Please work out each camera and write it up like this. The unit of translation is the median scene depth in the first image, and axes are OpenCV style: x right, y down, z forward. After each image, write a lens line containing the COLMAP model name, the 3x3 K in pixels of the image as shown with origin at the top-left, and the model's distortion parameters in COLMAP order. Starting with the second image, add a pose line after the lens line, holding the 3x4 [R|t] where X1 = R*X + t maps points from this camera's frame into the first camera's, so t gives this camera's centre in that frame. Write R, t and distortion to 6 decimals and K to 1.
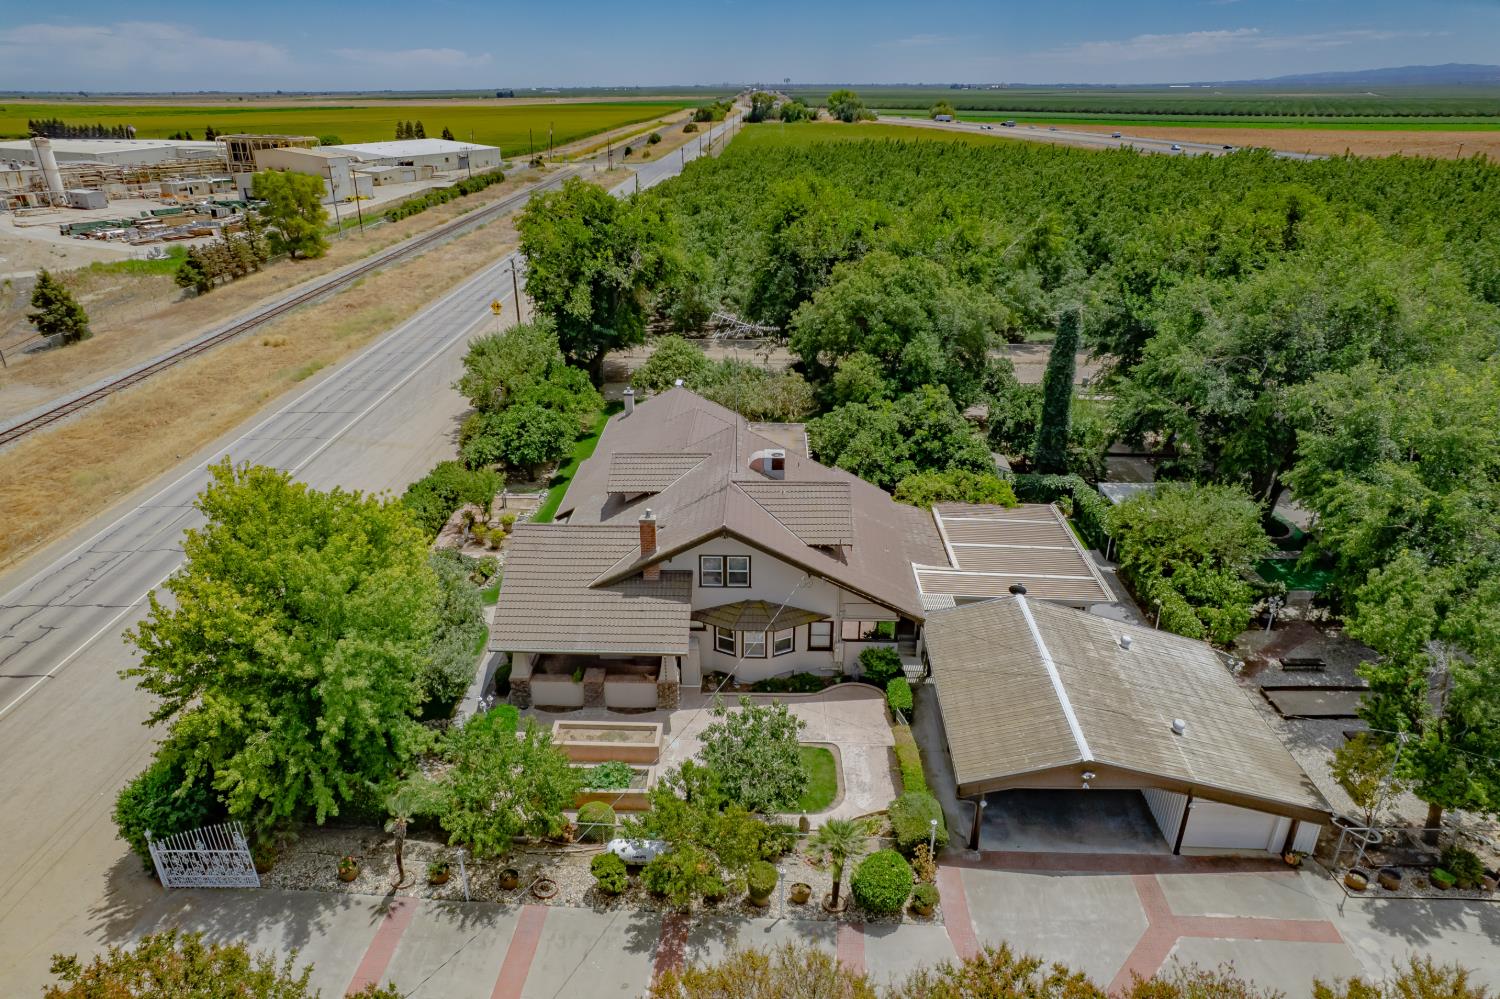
lens RADIAL K [[954.8, 0, 746.2], [0, 954.8, 508.9], [0, 0, 1]] dist [-0.116375, 0.104041]
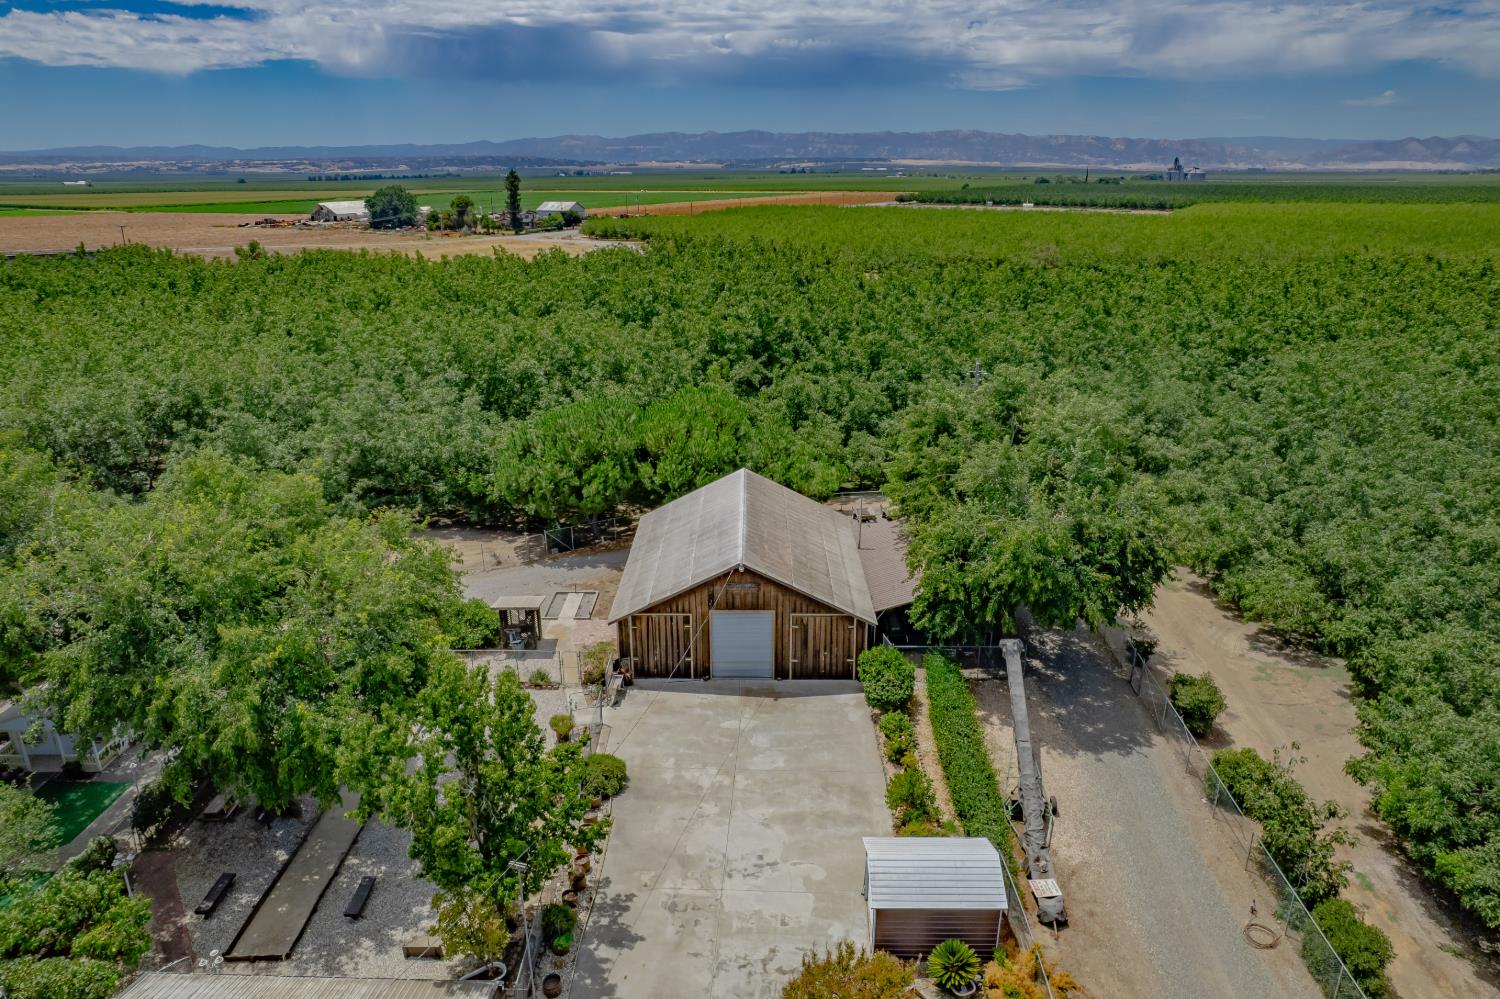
lens RADIAL K [[954.8, 0, 746.2], [0, 954.8, 508.9], [0, 0, 1]] dist [-0.116375, 0.104041]
pose [[-0.017786, -0.330528, 0.943629, -0.045015], [0.403585, 0.861102, 0.309228, -0.190040], [-0.914769, 0.386334, 0.118080, 0.395563]]
